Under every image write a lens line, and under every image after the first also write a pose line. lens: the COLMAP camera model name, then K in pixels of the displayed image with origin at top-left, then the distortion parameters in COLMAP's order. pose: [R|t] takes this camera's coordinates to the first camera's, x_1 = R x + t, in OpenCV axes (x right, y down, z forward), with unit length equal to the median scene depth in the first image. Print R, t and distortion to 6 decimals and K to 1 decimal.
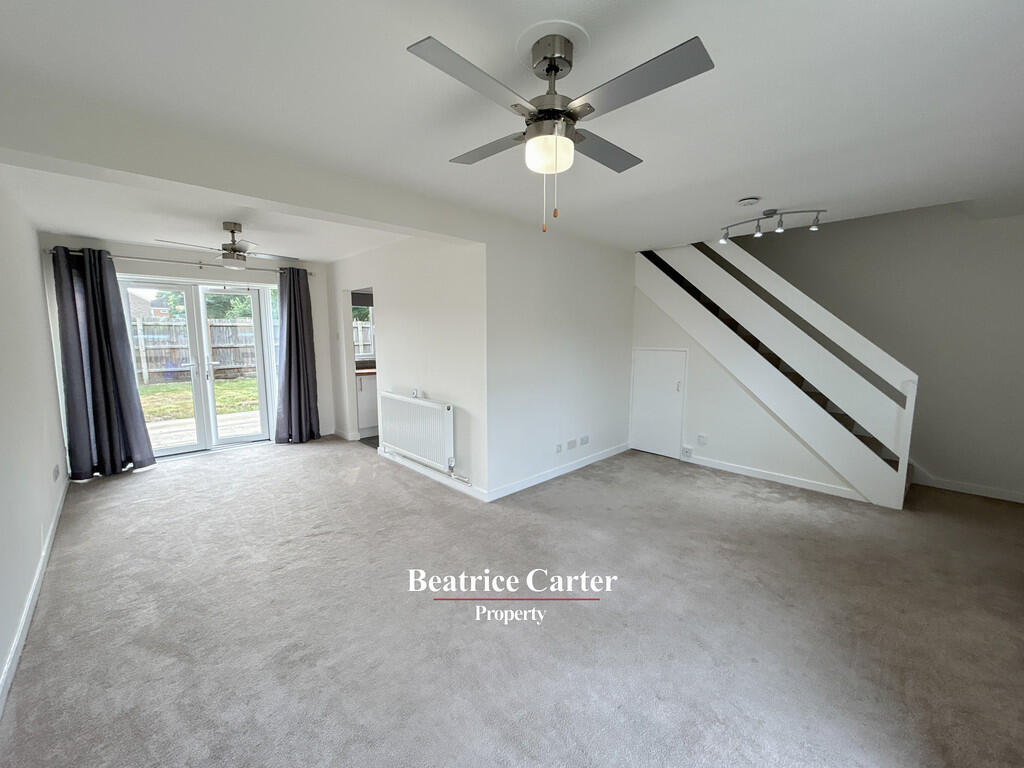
lens RADIAL K [[413.6, 0, 512.0], [0, 413.6, 384.0], [0, 0, 1]] dist [-0.003520, -0.000149]
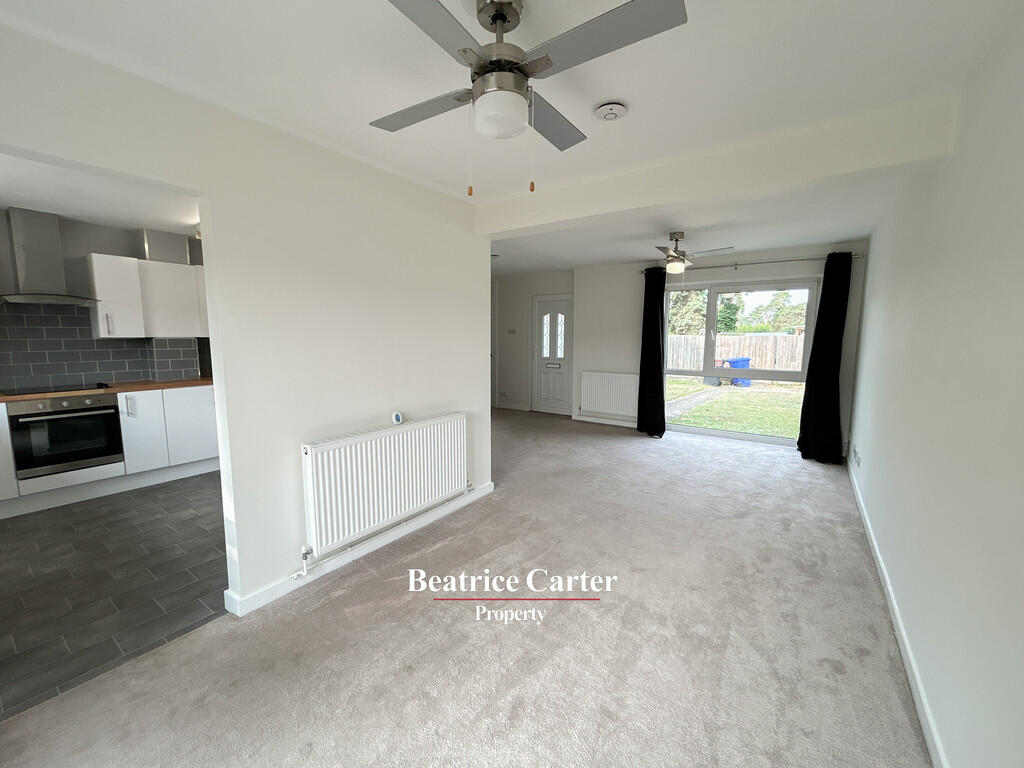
lens RADIAL K [[413.6, 0, 512.0], [0, 413.6, 384.0], [0, 0, 1]] dist [-0.003520, -0.000149]
pose [[-0.193285, -0.114728, 0.974412, -0.326799], [0.114206, 0.983758, 0.138483, -0.035950], [-0.974473, 0.138050, -0.177043, 0.341849]]
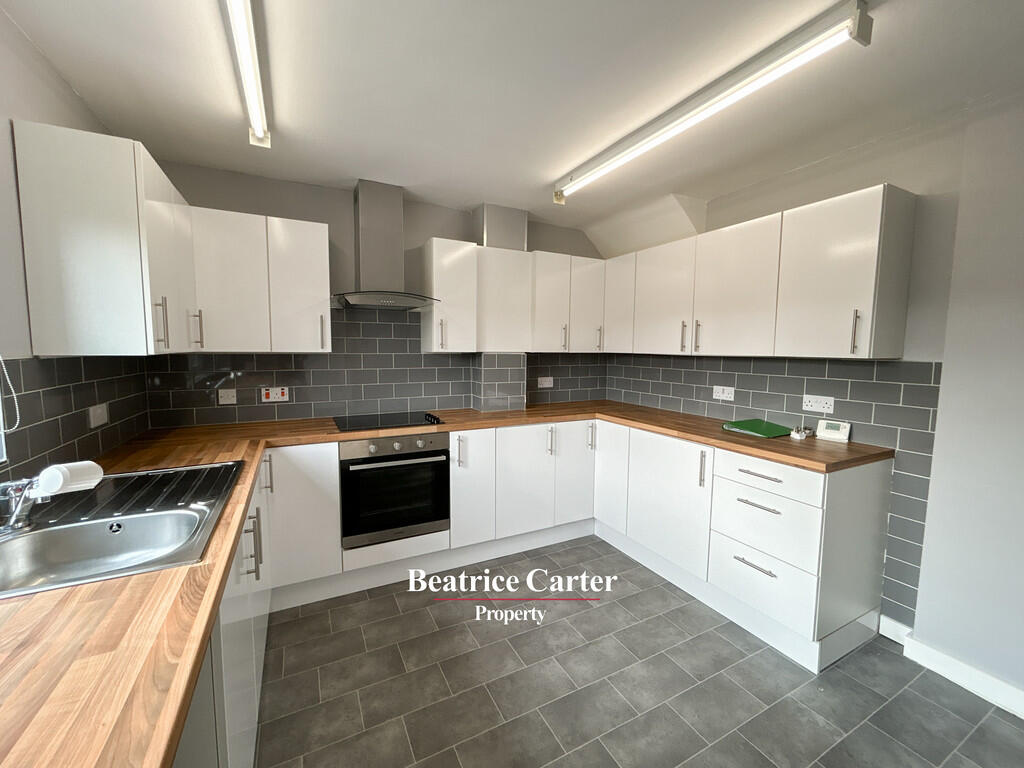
lens RADIAL K [[413.6, 0, 512.0], [0, 413.6, 384.0], [0, 0, 1]] dist [-0.003520, -0.000149]
pose [[0.286636, -0.080764, 0.954629, -0.159899], [0.104689, 0.993114, 0.052586, -0.053478], [-0.952303, 0.084866, 0.293117, 0.483540]]
